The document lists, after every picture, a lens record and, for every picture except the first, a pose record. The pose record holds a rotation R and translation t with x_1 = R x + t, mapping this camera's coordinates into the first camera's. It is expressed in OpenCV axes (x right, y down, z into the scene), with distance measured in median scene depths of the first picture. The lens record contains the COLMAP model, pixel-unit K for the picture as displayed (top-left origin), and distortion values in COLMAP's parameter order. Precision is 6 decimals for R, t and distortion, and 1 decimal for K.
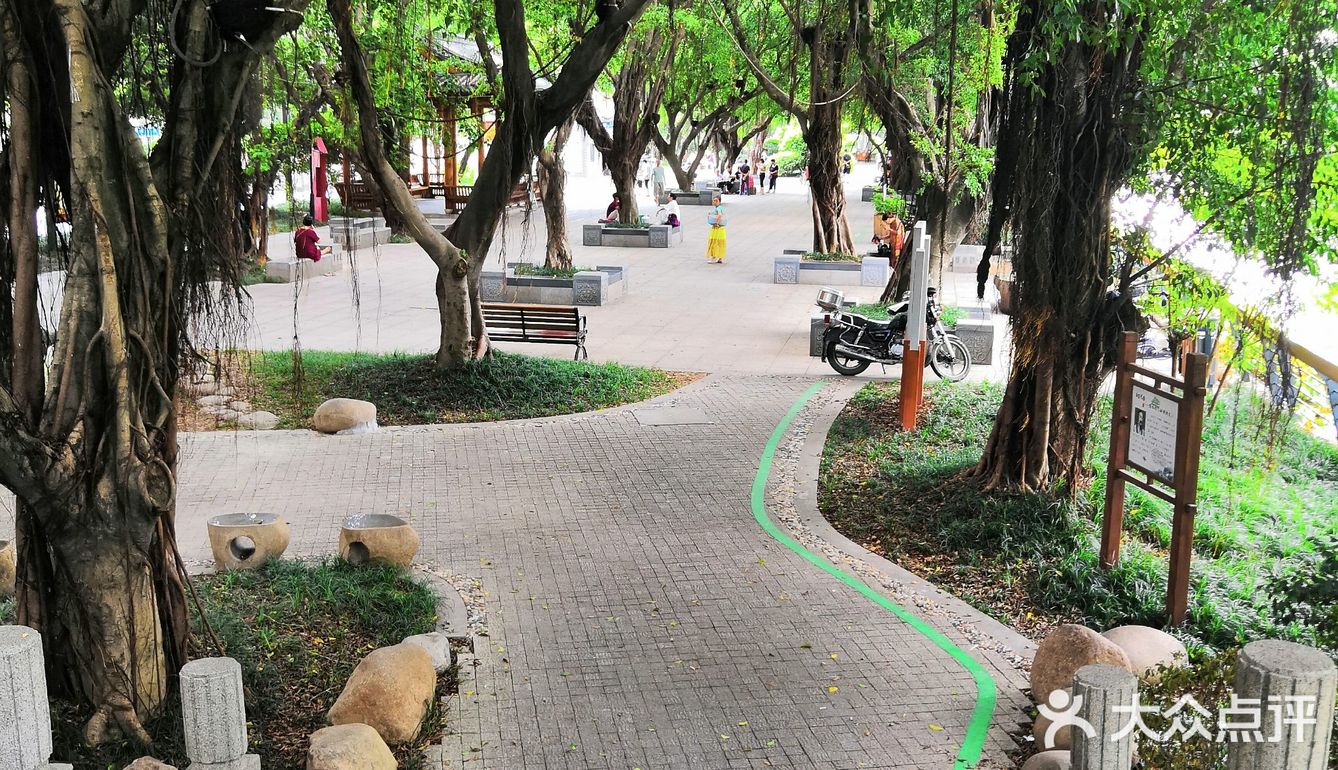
lens RADIAL K [[1367.9, 0, 671.3], [0, 1367.9, 379.7], [0, 0, 1]] dist [-0.009947, -0.021714]
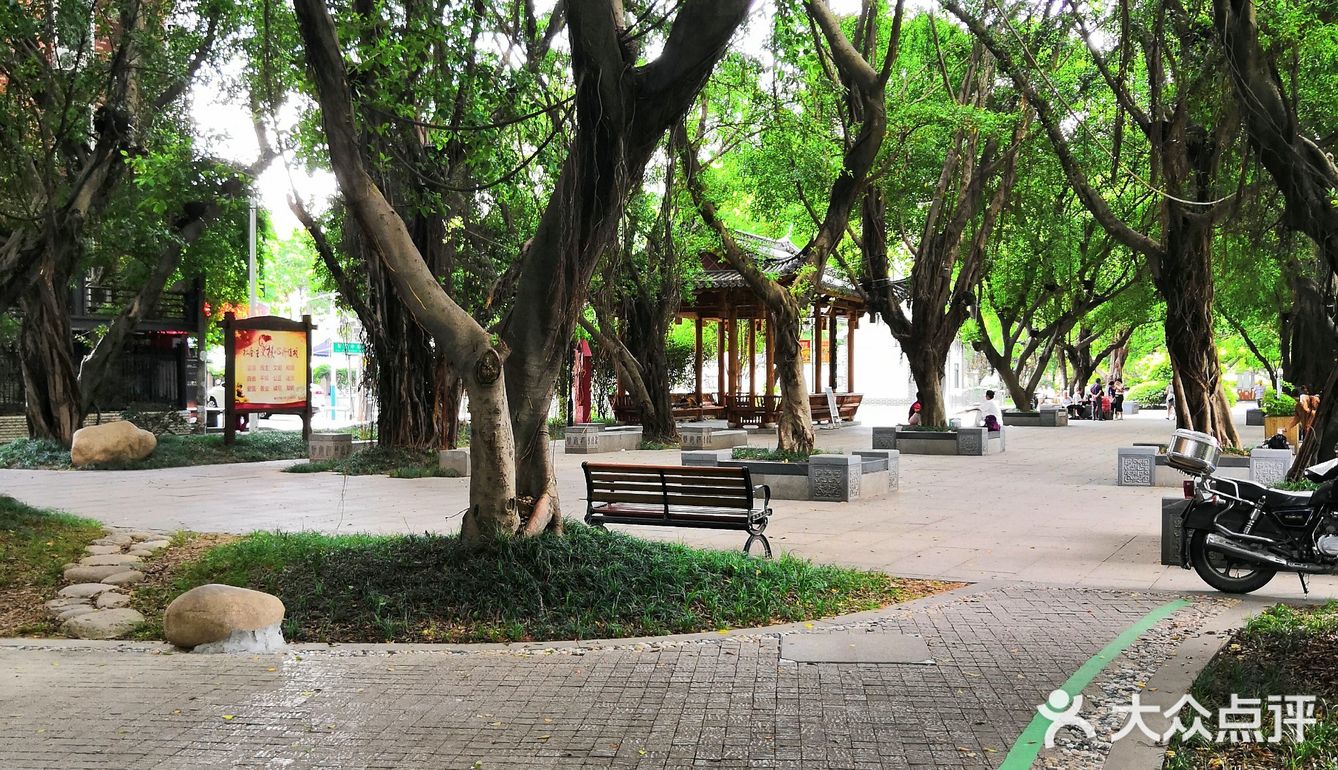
lens RADIAL K [[1367.9, 0, 671.3], [0, 1367.9, 379.7], [0, 0, 1]] dist [-0.009947, -0.021714]
pose [[0.966170, -0.012249, -0.257615, 0.048891], [-0.036655, 0.982209, -0.184177, 0.019146], [0.255288, 0.187390, 0.948532, 0.372365]]
